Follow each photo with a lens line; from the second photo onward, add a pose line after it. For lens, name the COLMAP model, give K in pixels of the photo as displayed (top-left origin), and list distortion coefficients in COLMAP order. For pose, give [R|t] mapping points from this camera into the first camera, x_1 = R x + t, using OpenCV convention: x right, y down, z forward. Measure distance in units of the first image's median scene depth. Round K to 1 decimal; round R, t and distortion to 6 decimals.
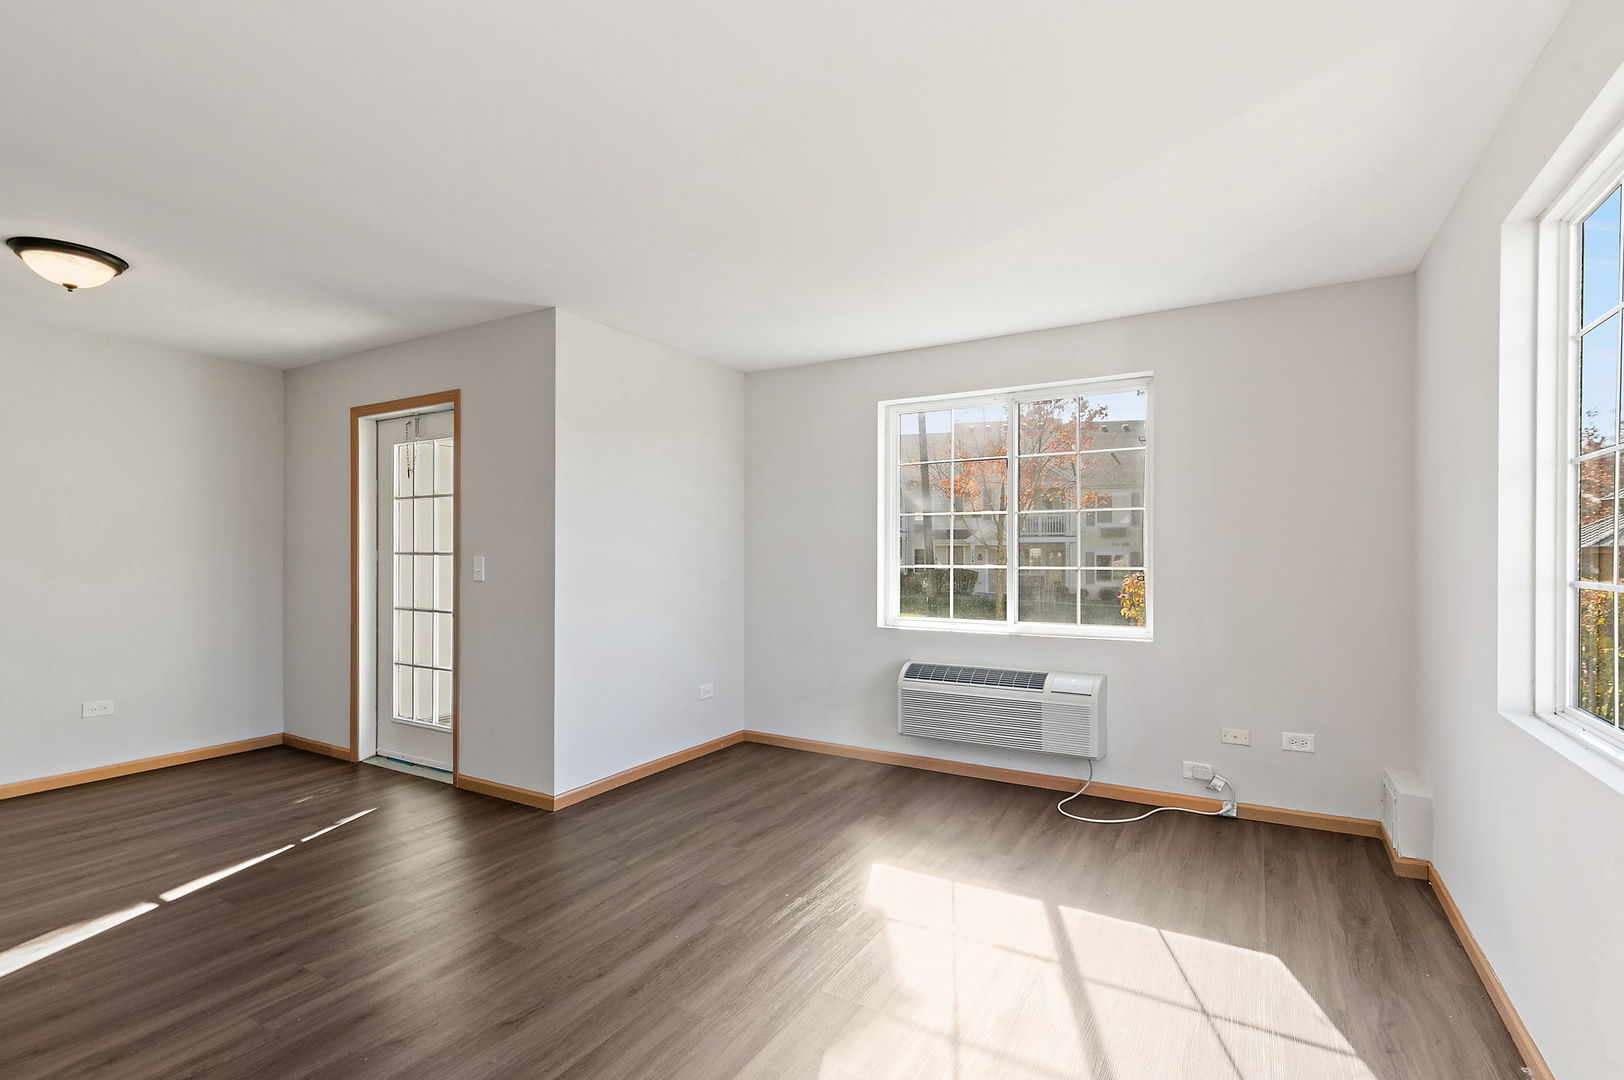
lens RADIAL K [[750.6, 0, 844.4], [0, 750.6, 549.2], [0, 0, 1]] dist [-0.000397, -0.001862]
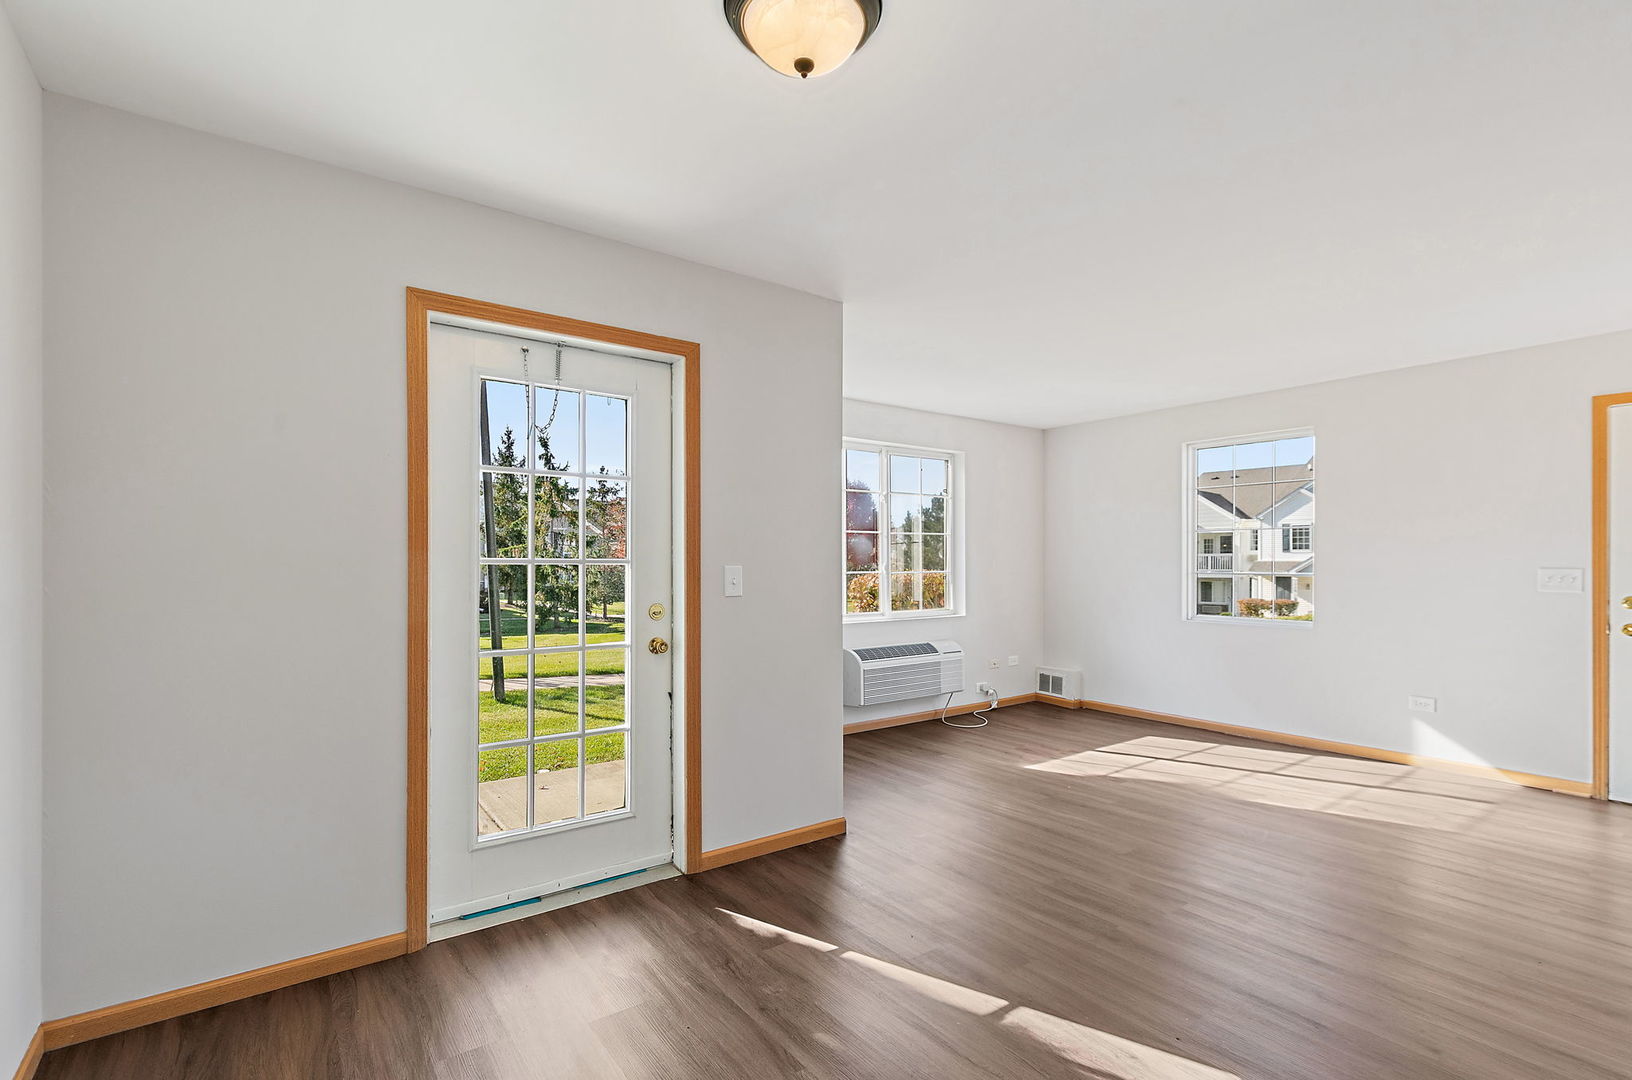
lens RADIAL K [[743.7, 0, 816.8], [0, 743.7, 558.6], [0, 0, 1]] dist [0.001356, -0.002269]
pose [[0.415560, 0.005086, 0.909552, -1.186994], [0.000355, 0.999983, -0.005754, 0.007769], [-0.909566, 0.002715, 0.415551, 0.601523]]
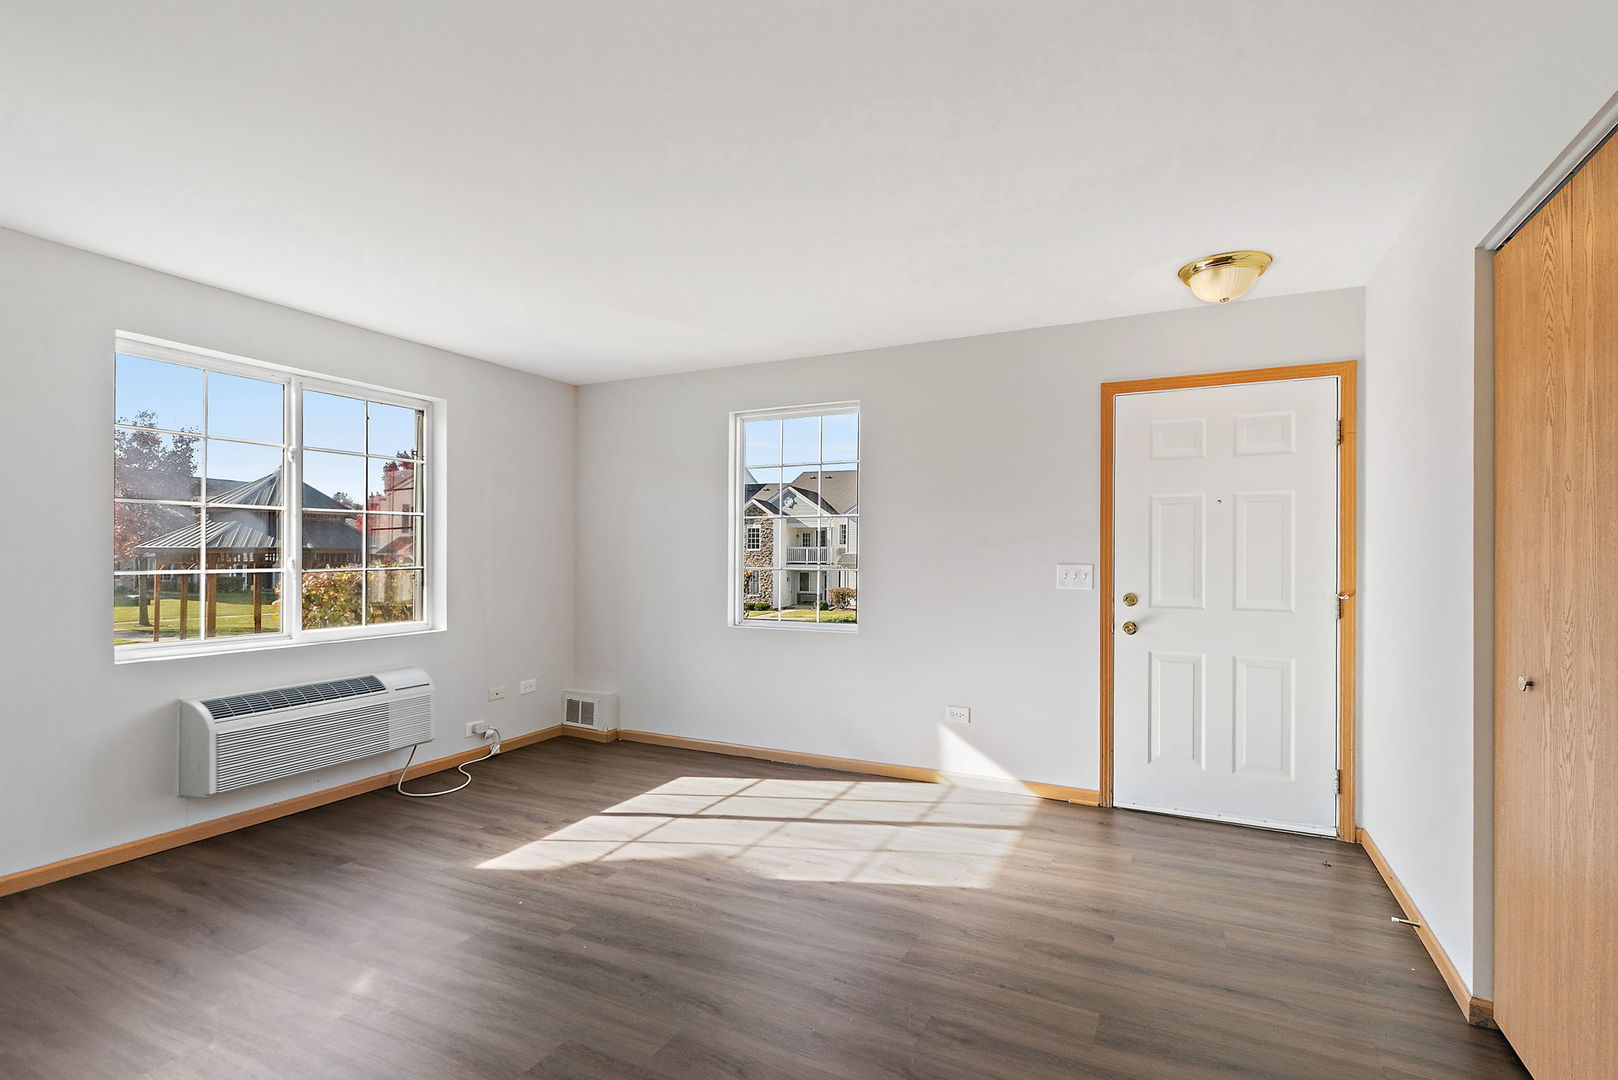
lens RADIAL K [[747.8, 0, 803.1], [0, 747.8, 551.4], [0, 0, 1]] dist [-0.000397, -0.001862]
pose [[-0.037324, 0.005121, 0.999290, -0.760145], [-0.001956, 0.999985, -0.005198, 0.005026], [-0.999301, -0.002149, -0.037314, 0.475608]]
